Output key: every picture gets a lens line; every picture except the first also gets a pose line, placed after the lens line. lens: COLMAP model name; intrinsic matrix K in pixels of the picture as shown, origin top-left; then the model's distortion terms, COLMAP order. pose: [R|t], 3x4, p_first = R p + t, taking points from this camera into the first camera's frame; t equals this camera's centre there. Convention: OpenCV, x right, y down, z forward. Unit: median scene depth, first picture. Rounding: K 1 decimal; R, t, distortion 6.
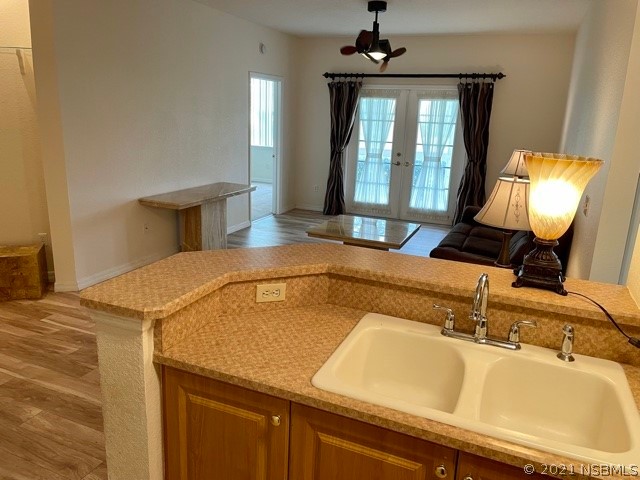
lens RADIAL K [[478.3, 0, 323.6], [0, 478.3, 234.5], [0, 0, 1]] dist [0.093213, -0.123602]
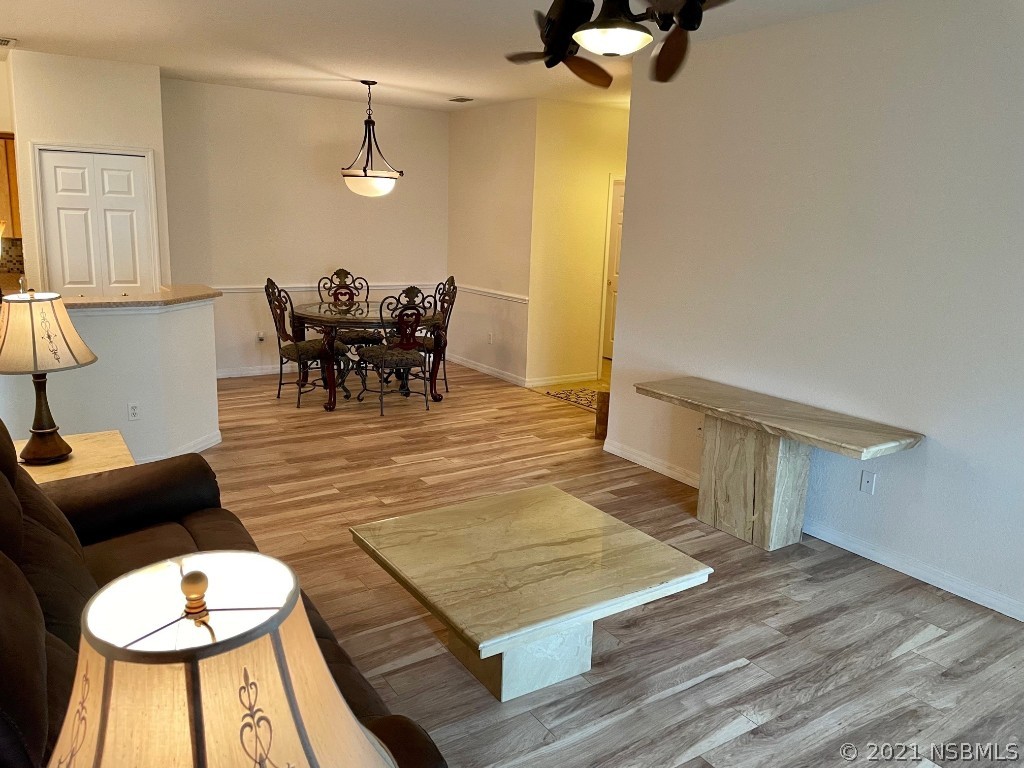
lens RADIAL K [[774.7, 0, 527.2], [0, 774.7, 383.5], [0, 0, 1]] dist [0.090938, -0.118192]
pose [[-0.544696, 0.117332, -0.830385, 0.571401], [-0.264336, 0.915671, 0.302776, -0.309634], [0.795885, 0.384421, -0.467747, 1.278465]]
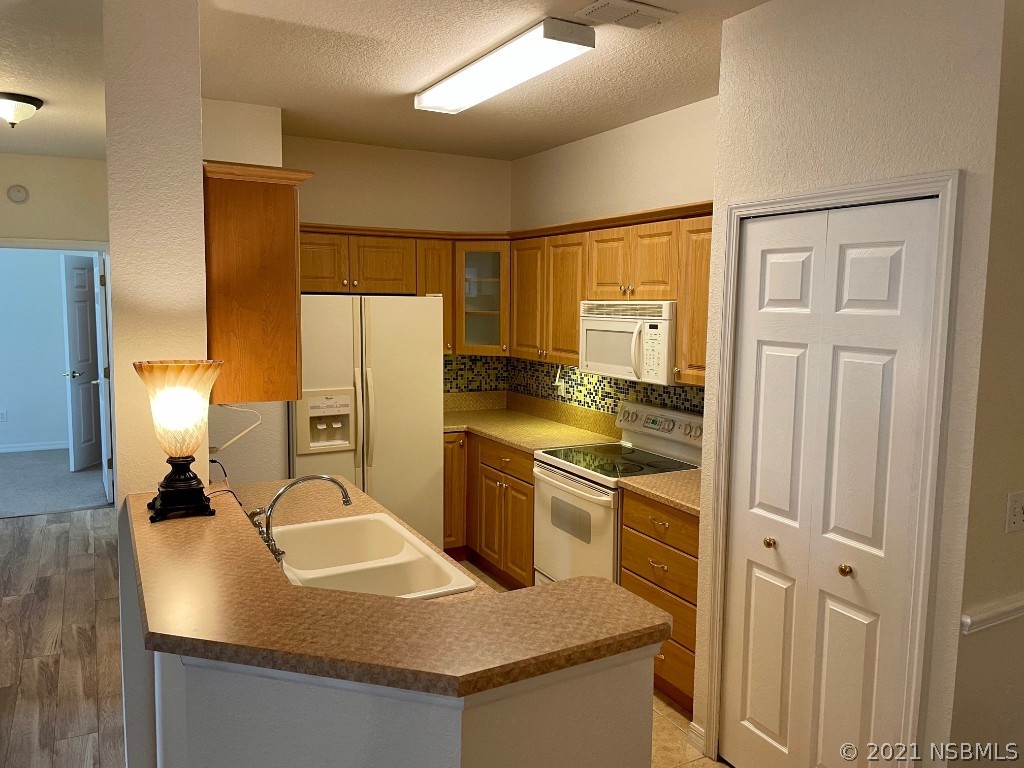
lens RADIAL K [[772.0, 0, 520.5], [0, 772.0, 373.9], [0, 0, 1]] dist [0.089184, -0.113442]
pose [[-0.776035, -0.113828, 0.620333, -0.287678], [0.113034, 0.942551, 0.314358, -0.166182], [-0.620478, 0.314072, -0.718586, 0.530942]]
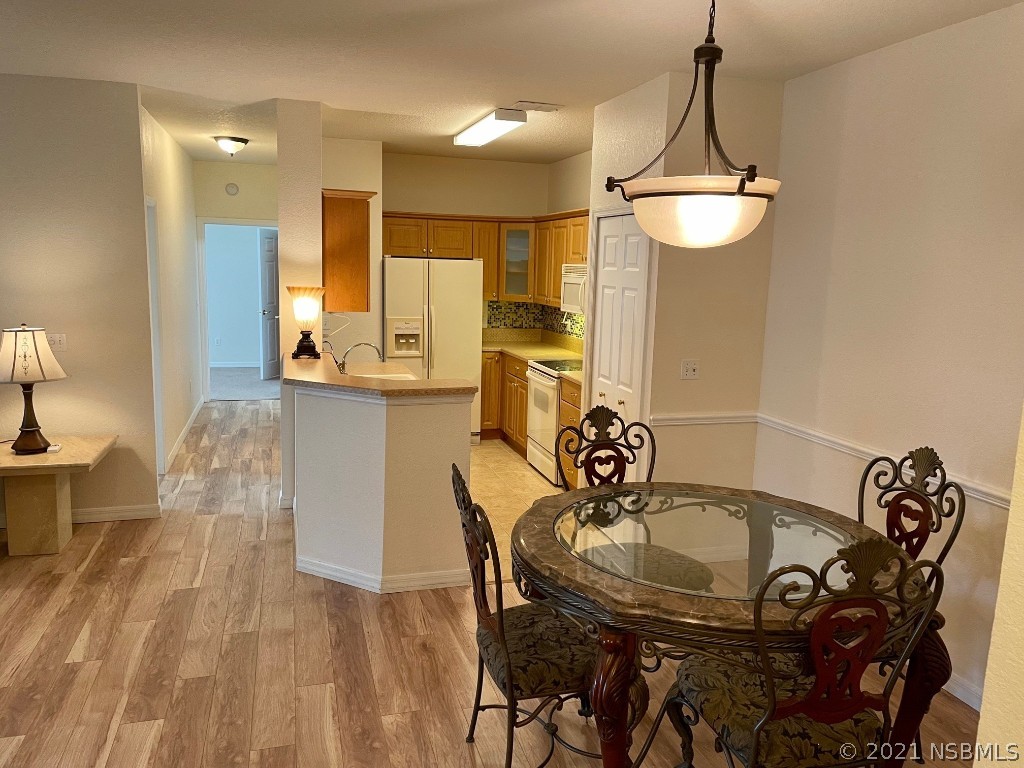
lens RADIAL K [[765.2, 0, 517.7], [0, 765.2, 375.1], [0, 0, 1]] dist [0.093213, -0.123602]
pose [[-0.630469, -0.172488, 0.756807, -0.774641], [0.139586, 0.933909, 0.329136, -0.230333], [-0.763560, 0.313149, -0.564724, 0.705192]]
